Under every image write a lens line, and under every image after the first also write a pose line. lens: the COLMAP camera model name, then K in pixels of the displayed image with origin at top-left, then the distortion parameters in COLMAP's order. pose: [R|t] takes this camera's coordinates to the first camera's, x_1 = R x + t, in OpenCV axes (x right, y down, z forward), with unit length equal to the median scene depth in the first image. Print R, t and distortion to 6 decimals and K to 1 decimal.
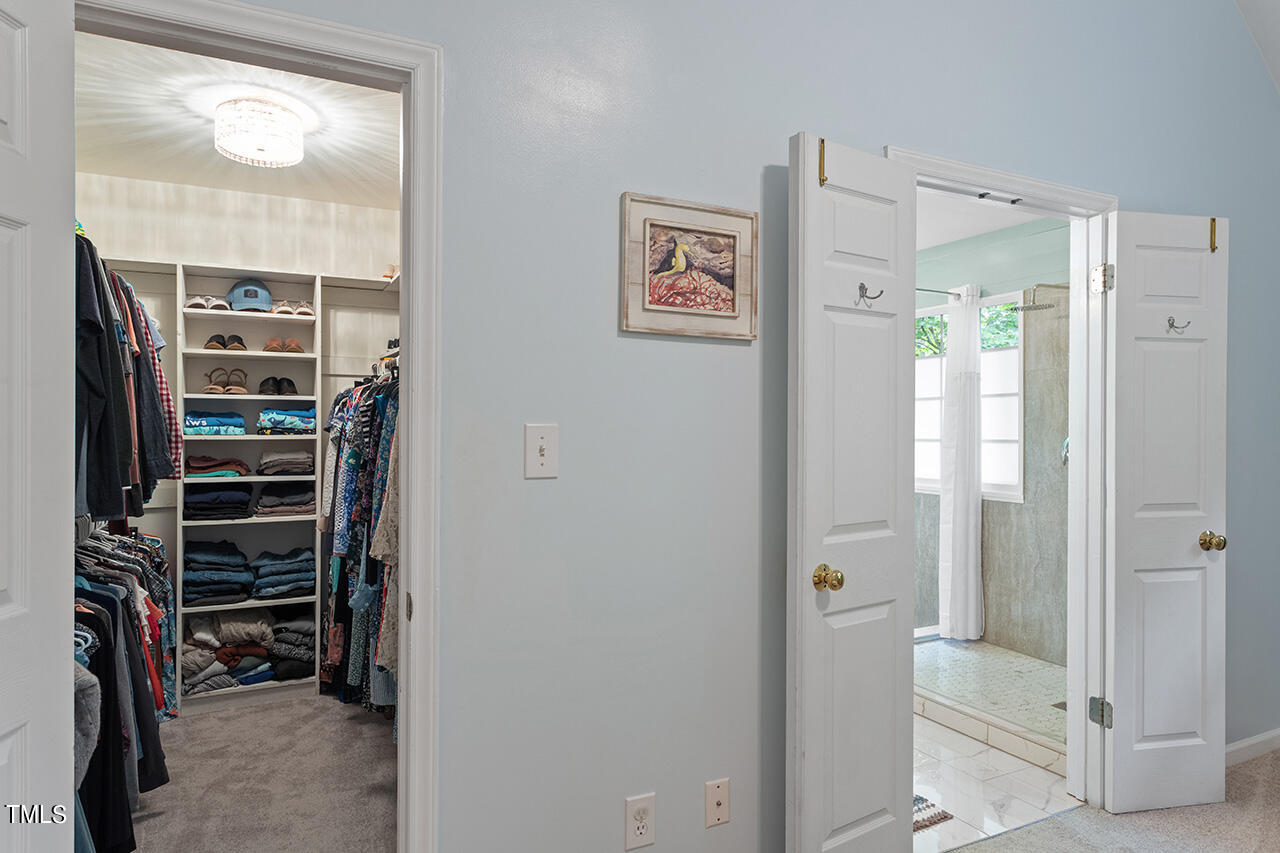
lens RADIAL K [[778.5, 0, 645.8], [0, 778.5, 422.0], [0, 0, 1]] dist [-0.006167, 0.004104]
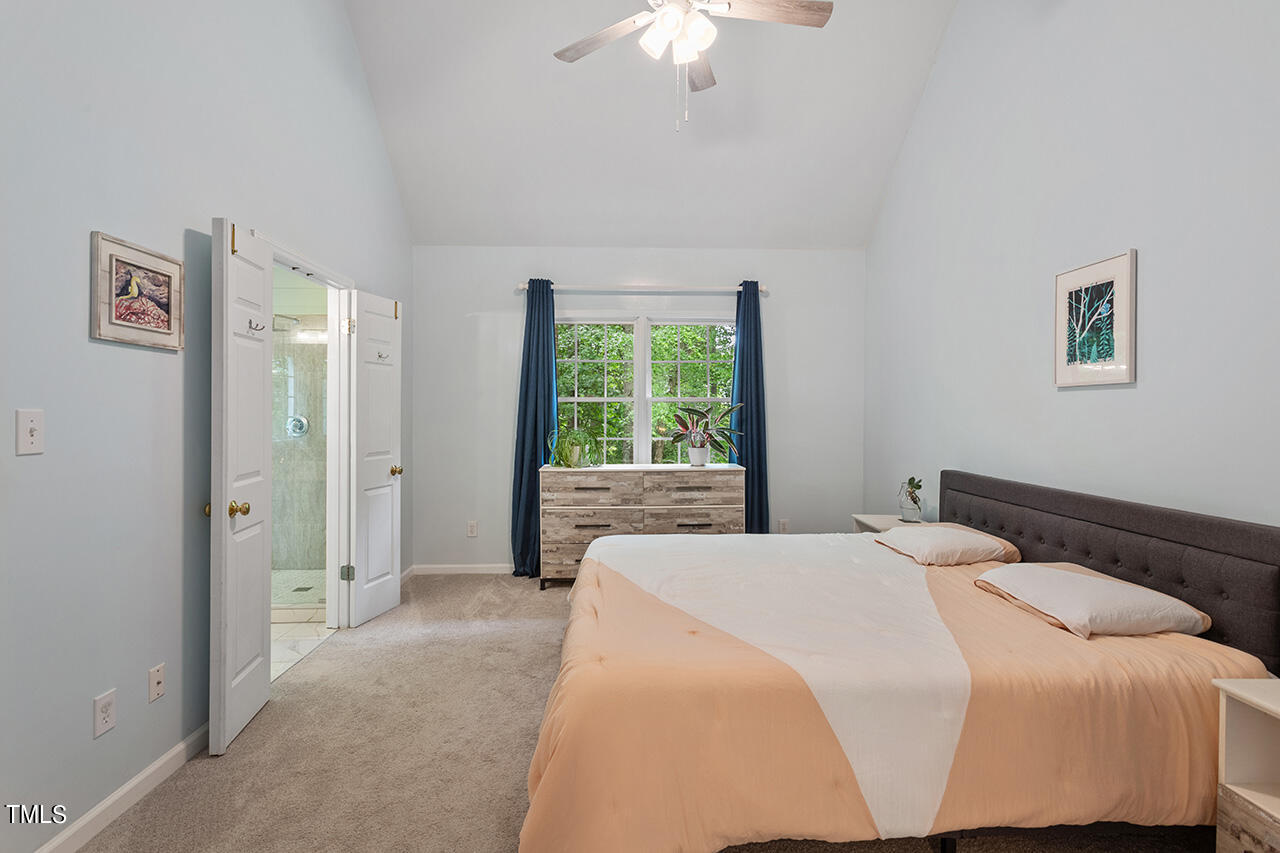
lens RADIAL K [[618.3, 0, 643.6], [0, 618.3, 414.7], [0, 0, 1]] dist [-0.000060, 0.002438]
pose [[0.406618, -0.008260, 0.913561, -0.567233], [-0.004401, 0.999930, 0.010999, -0.004418], [-0.913587, -0.008493, 0.406553, -0.241528]]
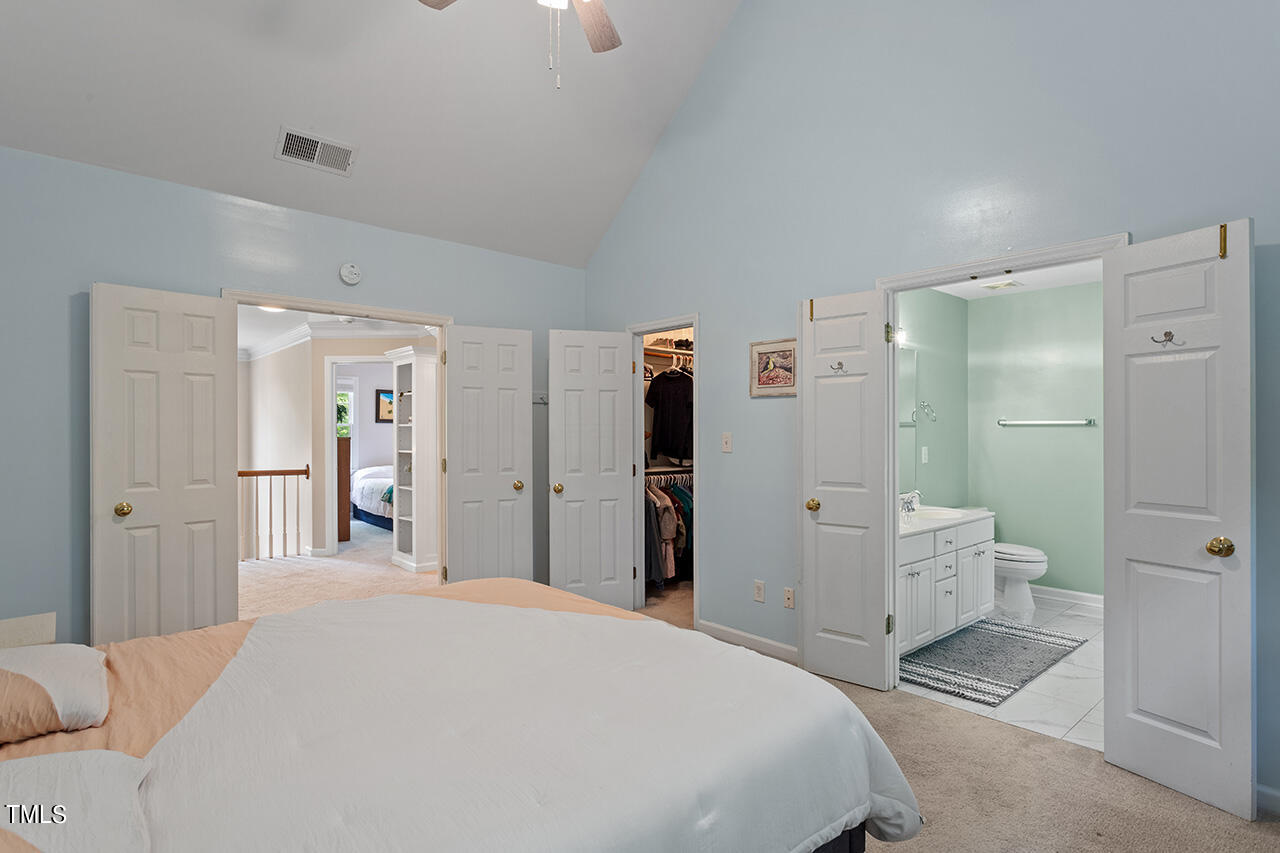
lens RADIAL K [[647.0, 0, 635.9], [0, 647.0, 431.3], [0, 0, 1]] dist [-0.010775, 0.002580]
pose [[0.255531, -0.007917, -0.966768, 1.836793], [0.000997, 0.999968, -0.007926, 0.013261], [0.966800, 0.001062, 0.255531, 0.078605]]
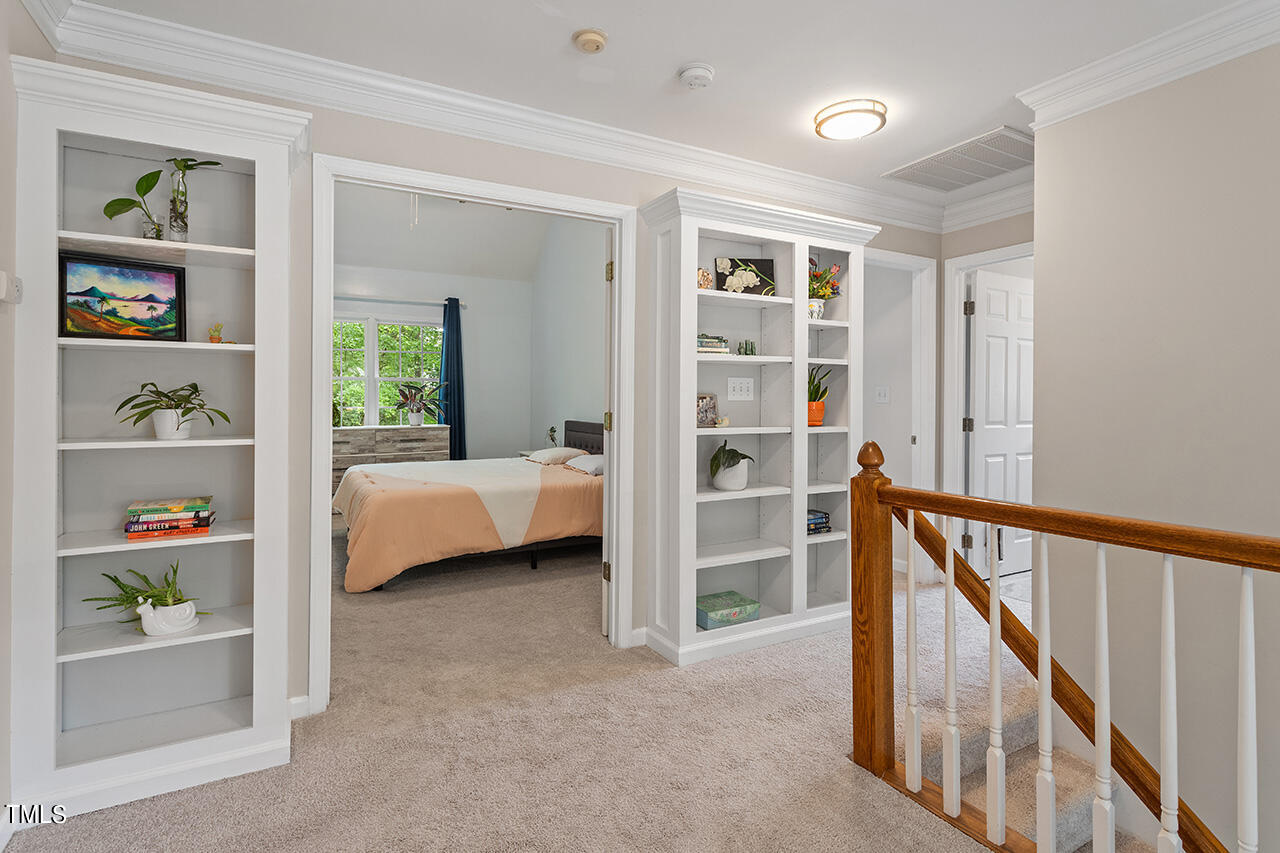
lens RADIAL K [[618.3, 0, 642.3], [0, 618.3, 395.5], [0, 0, 1]] dist [-0.000060, 0.002438]
pose [[-0.046385, -0.002704, 0.998920, -1.765998], [-0.006570, 0.999976, 0.002402, 0.036943], [-0.998902, -0.006451, -0.046402, -0.553978]]
